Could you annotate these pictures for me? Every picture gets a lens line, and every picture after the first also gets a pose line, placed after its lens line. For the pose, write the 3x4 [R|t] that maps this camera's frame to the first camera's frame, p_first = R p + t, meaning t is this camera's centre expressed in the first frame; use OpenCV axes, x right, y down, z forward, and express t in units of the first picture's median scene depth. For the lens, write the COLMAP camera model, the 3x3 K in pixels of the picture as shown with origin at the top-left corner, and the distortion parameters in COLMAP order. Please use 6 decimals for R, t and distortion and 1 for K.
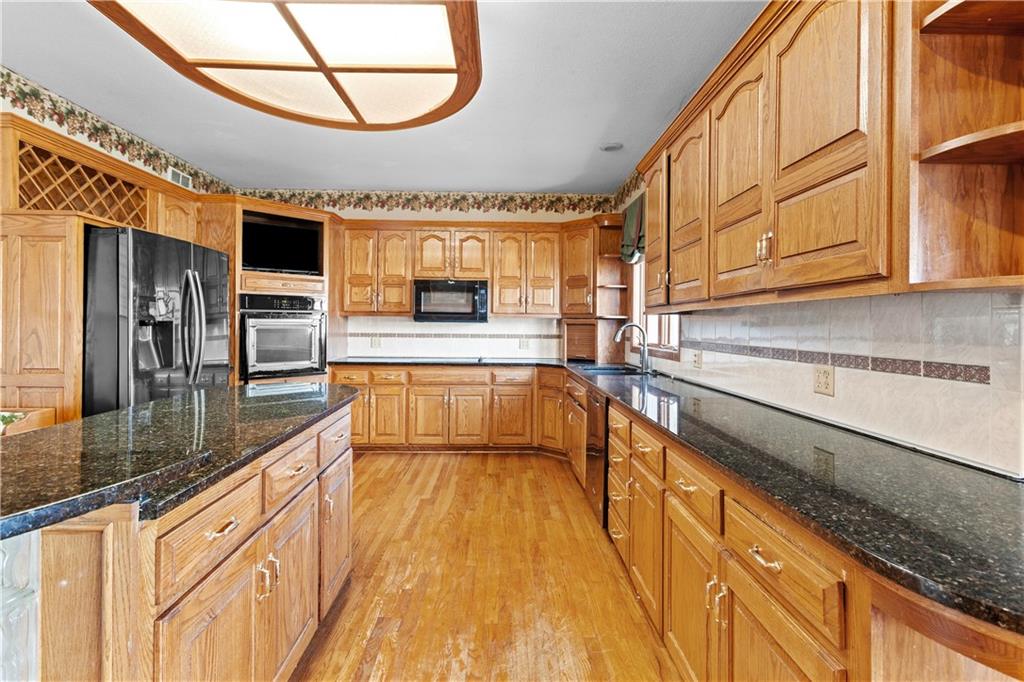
lens RADIAL K [[490.0, 0, 511.1], [0, 490.0, 326.2], [0, 0, 1]] dist [0.000602, 0.000407]
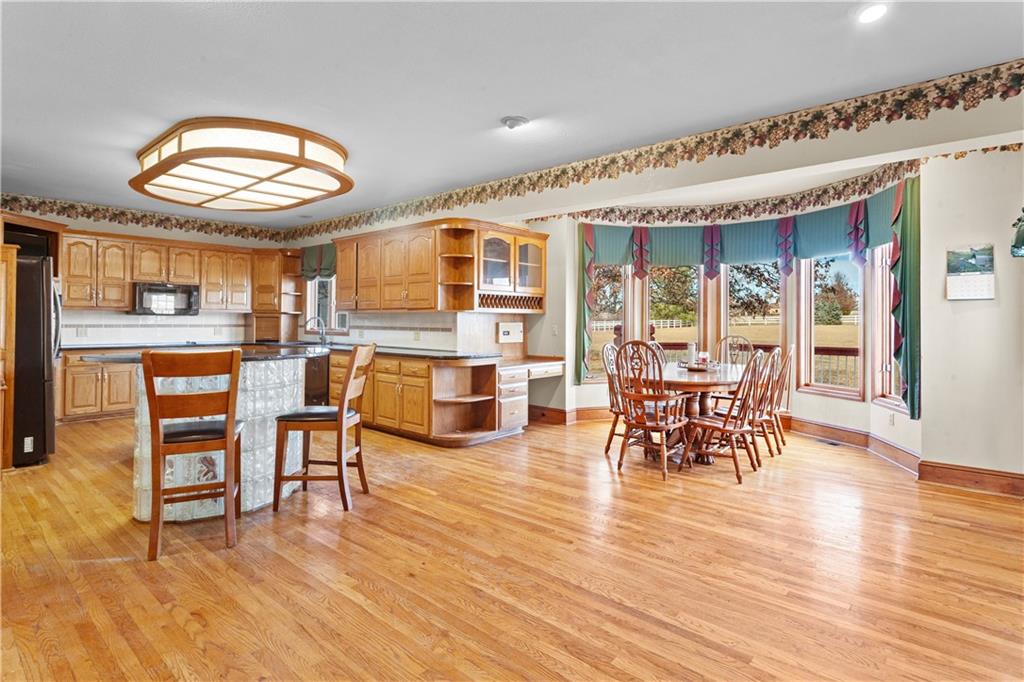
lens RADIAL K [[528.7, 0, 511.8], [0, 528.7, 316.4], [0, 0, 1]] dist [-0.000097, -0.000052]
pose [[0.681087, 0.001655, 0.732201, -0.538019], [-0.001403, 0.999999, -0.000956, -0.005392], [-0.732201, -0.000376, 0.681088, -0.661323]]
